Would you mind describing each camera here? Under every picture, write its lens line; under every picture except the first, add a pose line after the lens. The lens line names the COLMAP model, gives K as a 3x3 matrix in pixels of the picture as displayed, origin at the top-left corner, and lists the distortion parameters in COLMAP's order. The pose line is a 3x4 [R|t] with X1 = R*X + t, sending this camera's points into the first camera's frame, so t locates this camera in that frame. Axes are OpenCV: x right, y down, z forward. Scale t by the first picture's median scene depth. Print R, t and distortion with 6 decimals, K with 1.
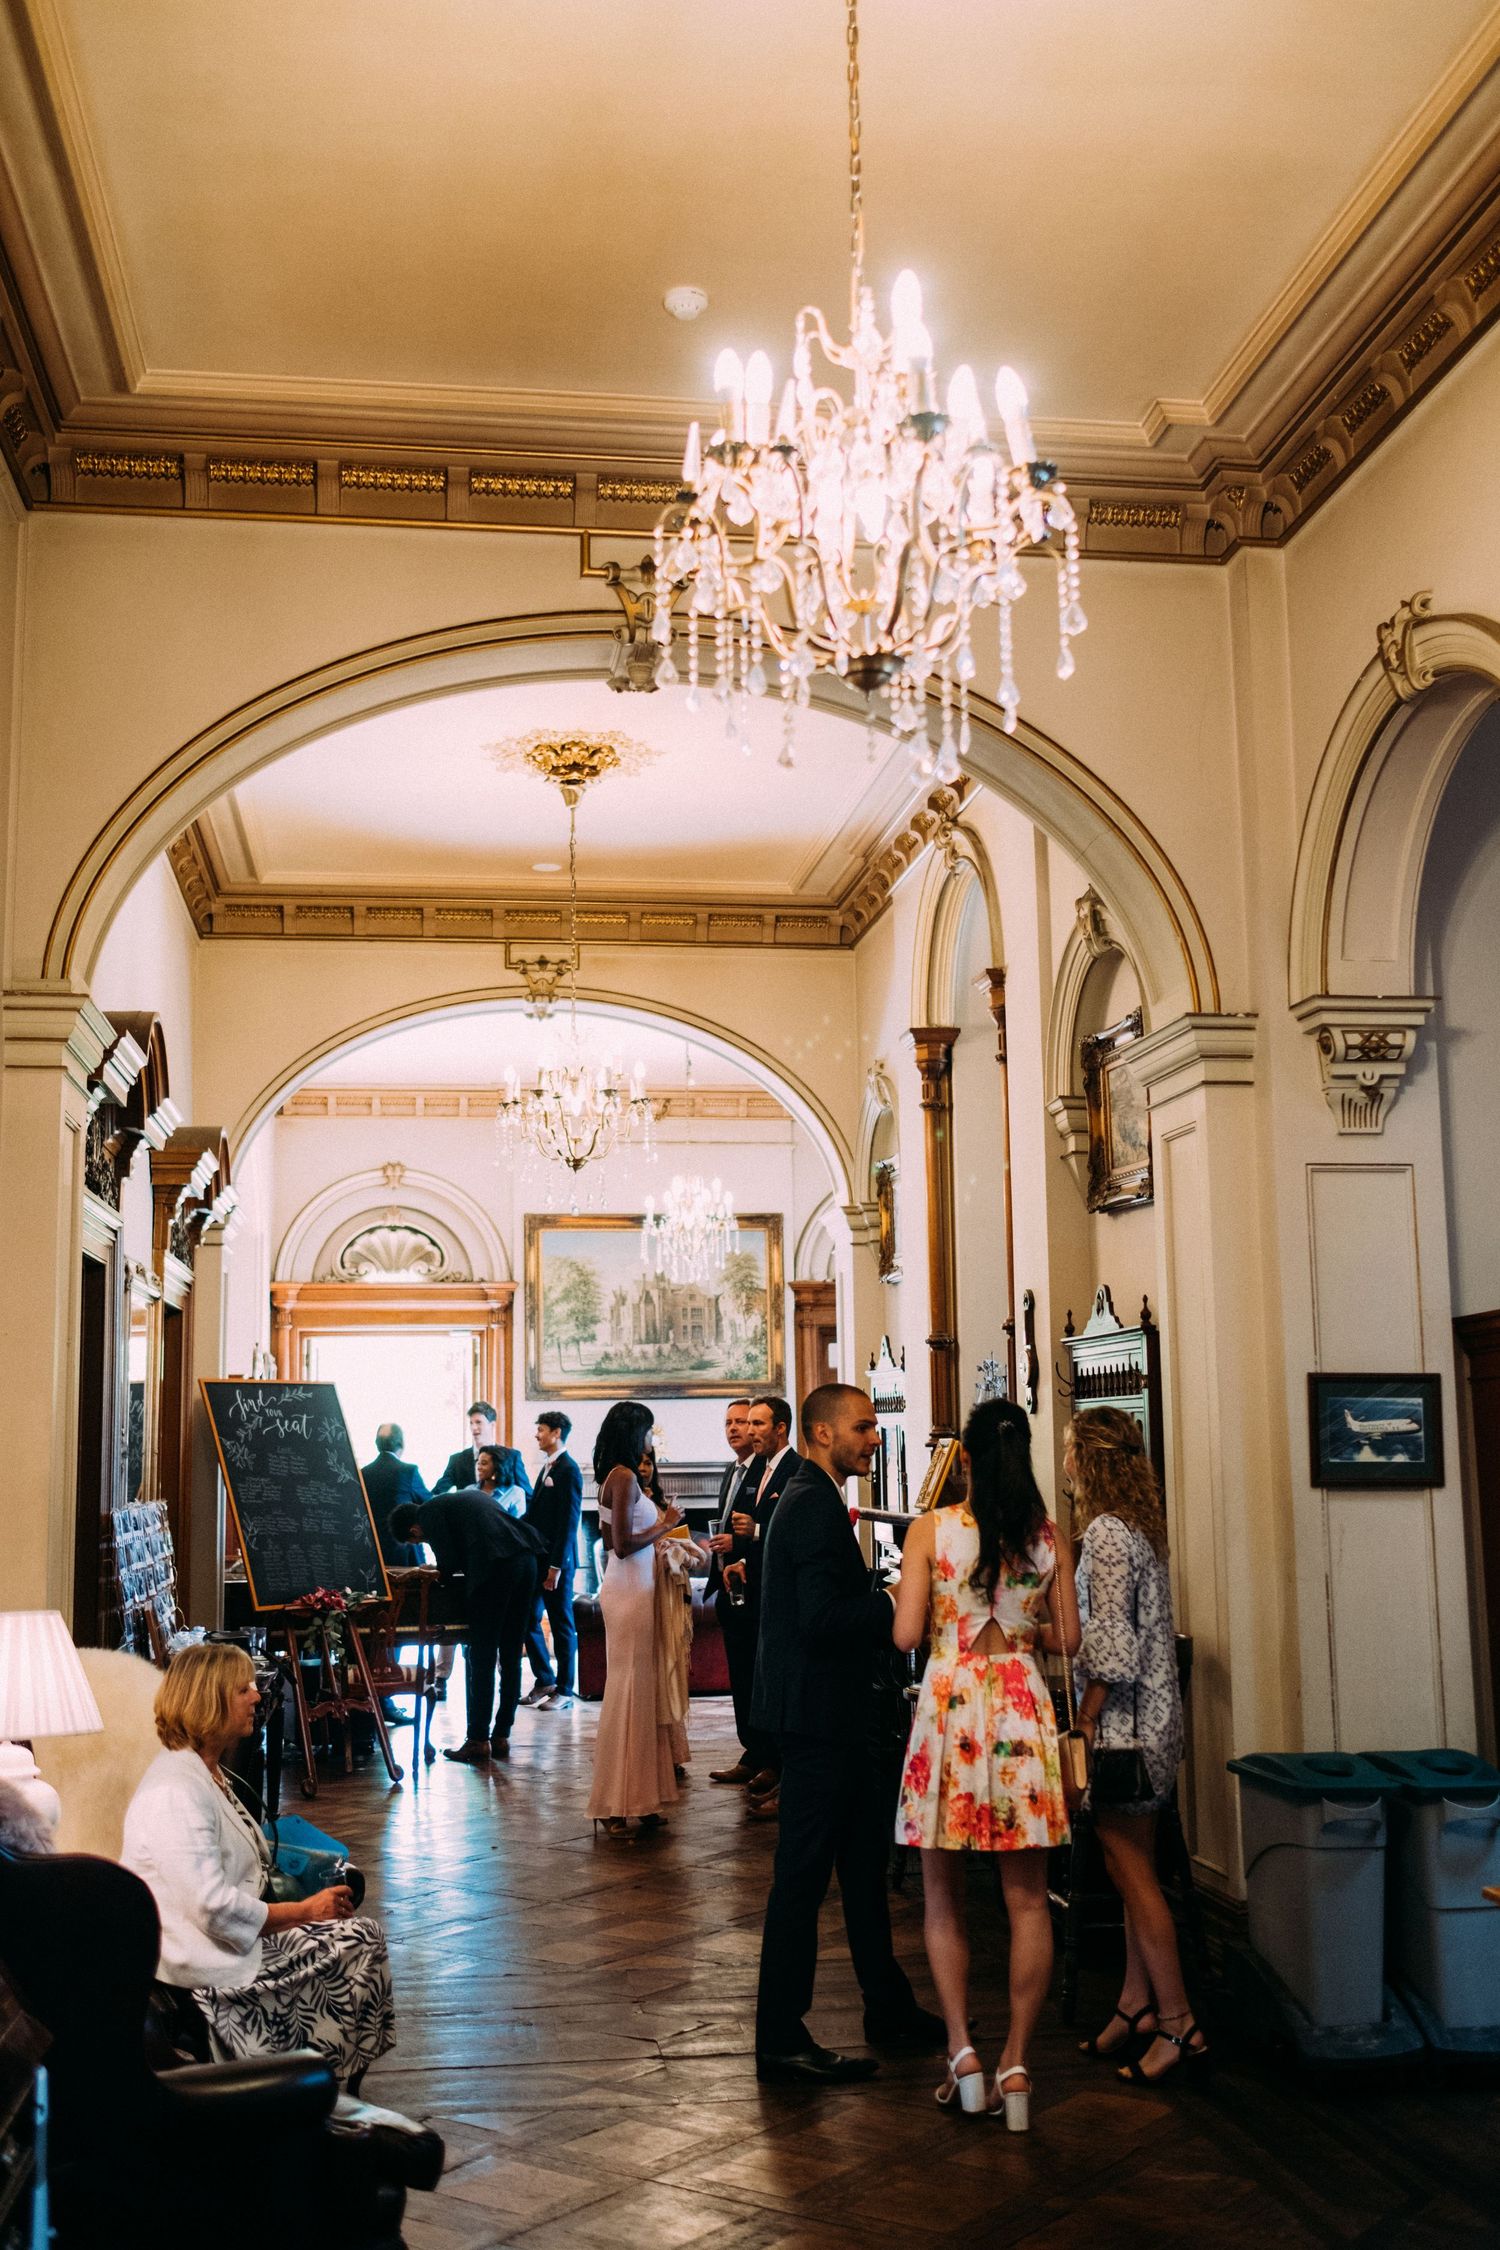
lens RADIAL K [[2296.0, 0, 747.1], [0, 2296.0, 1112.3], [0, 0, 1]] dist [-0.019717, 0.067769]
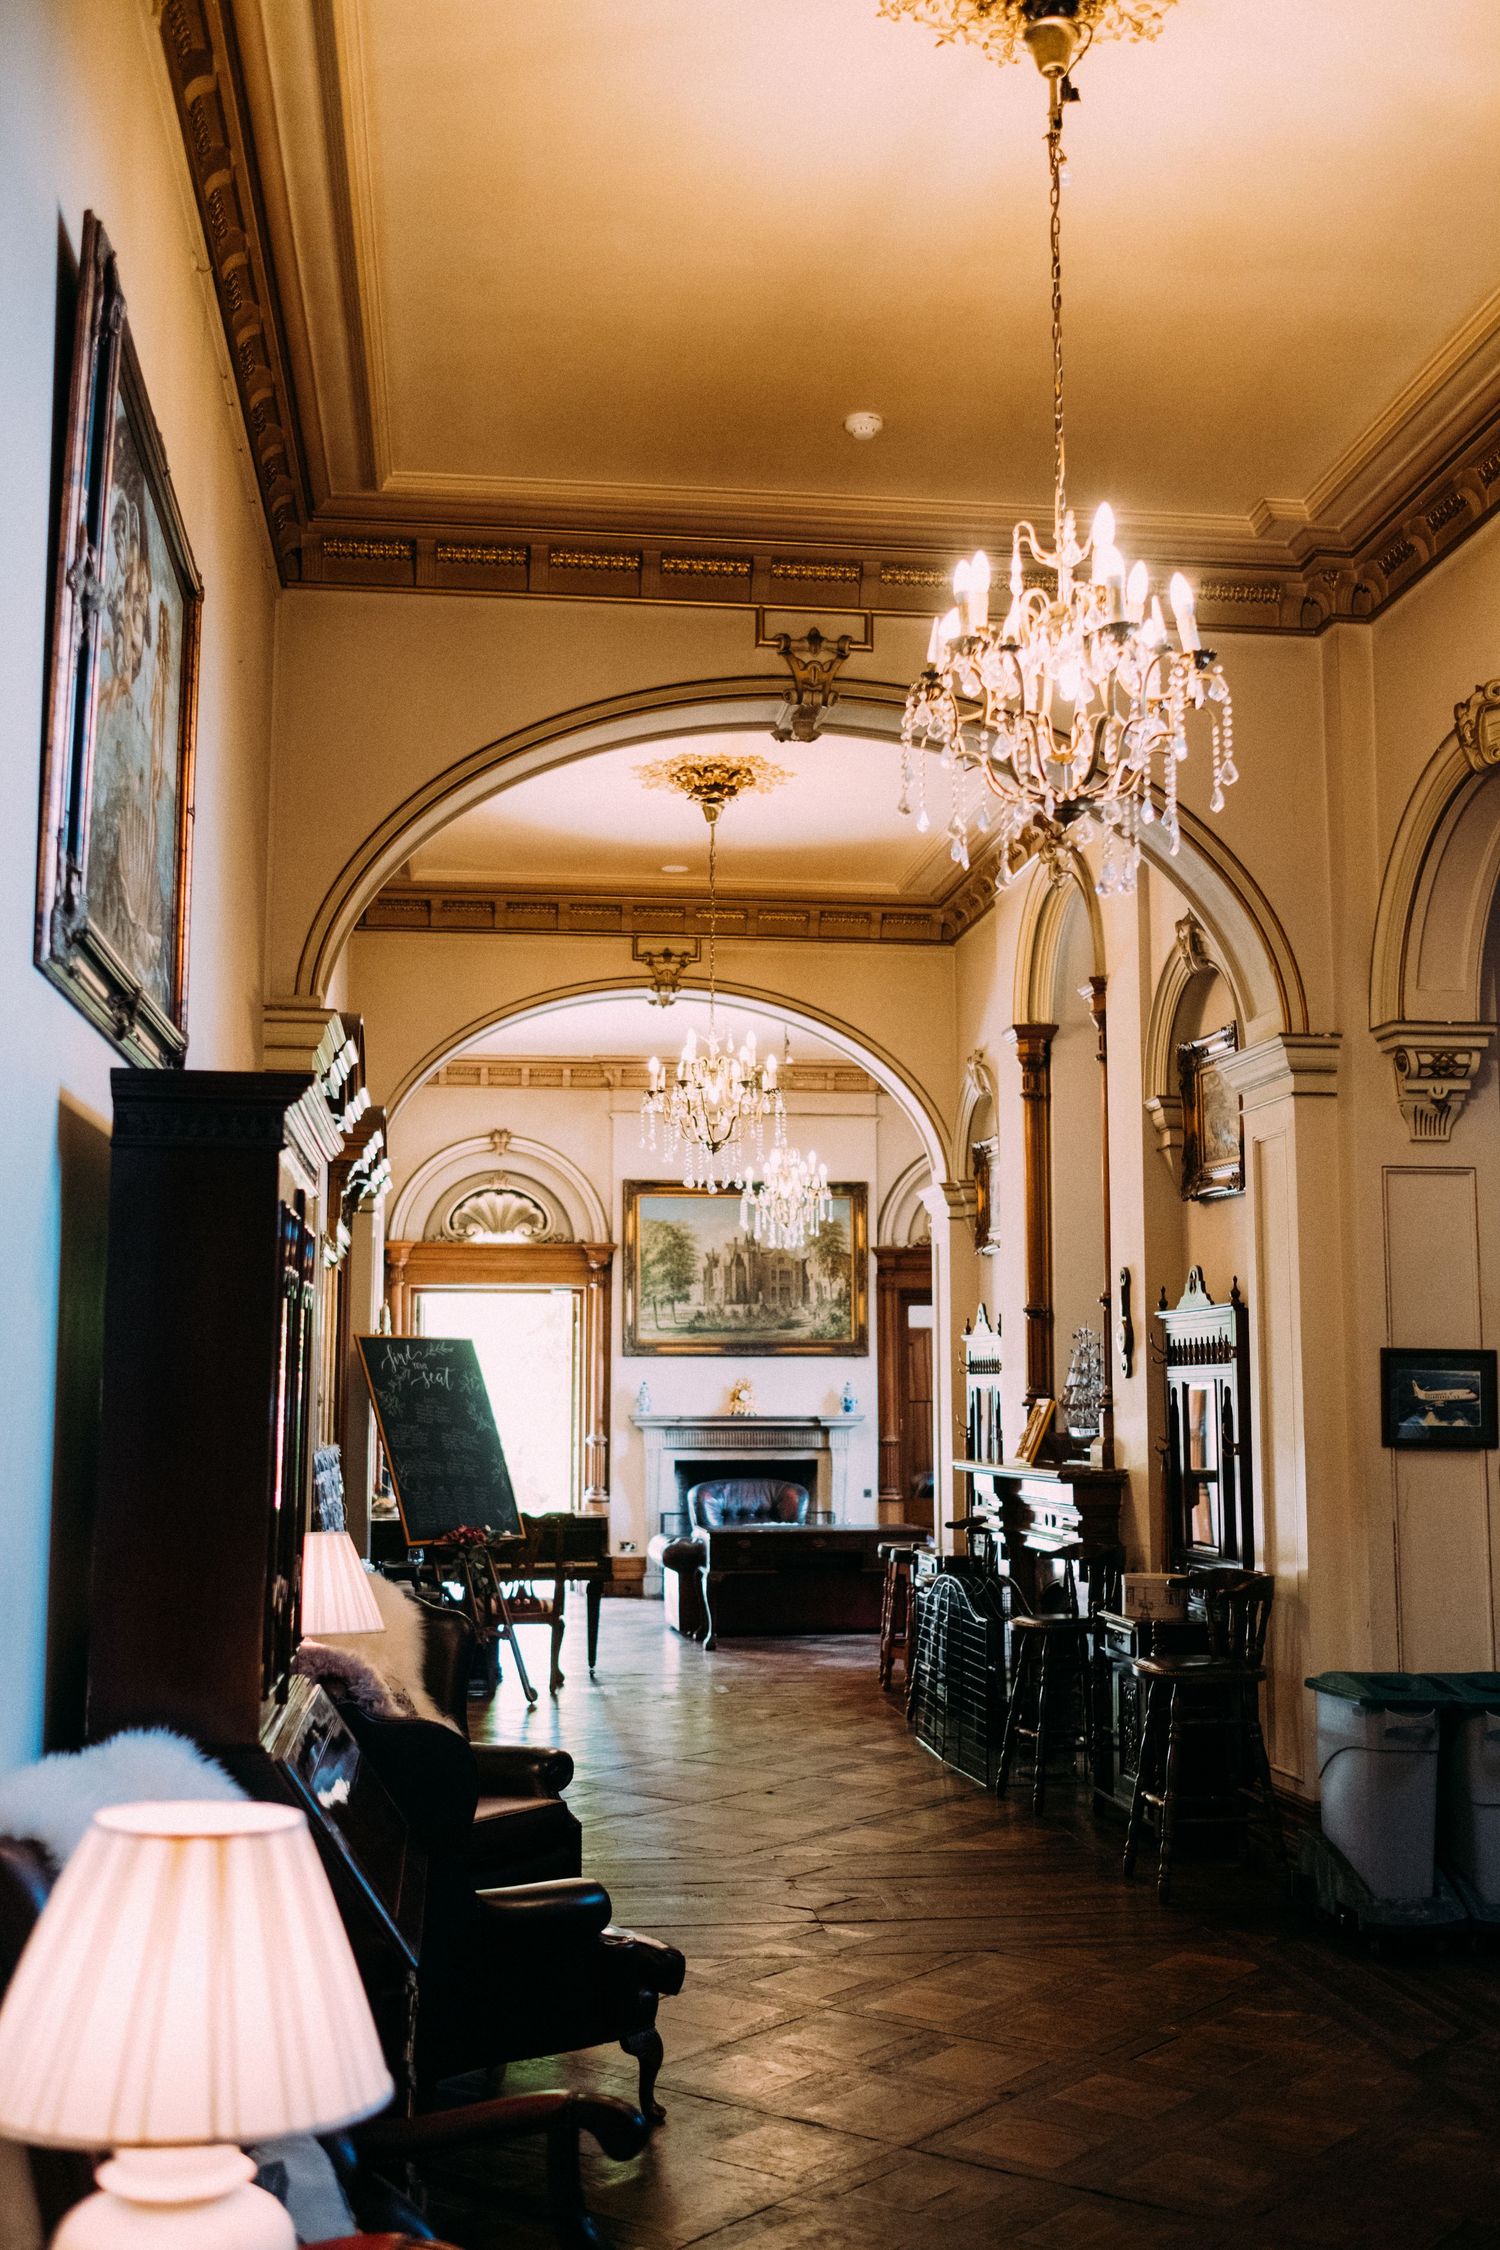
lens RADIAL K [[2296.5, 0, 755.1], [0, 2296.5, 1117.4], [0, 0, 1]] dist [-0.015155, 0.052347]
pose [[0.999771, 0.012548, -0.017356, -0.040514], [-0.012164, 0.999683, 0.022054, -0.018883], [0.017627, -0.021838, 0.999606, -0.122992]]
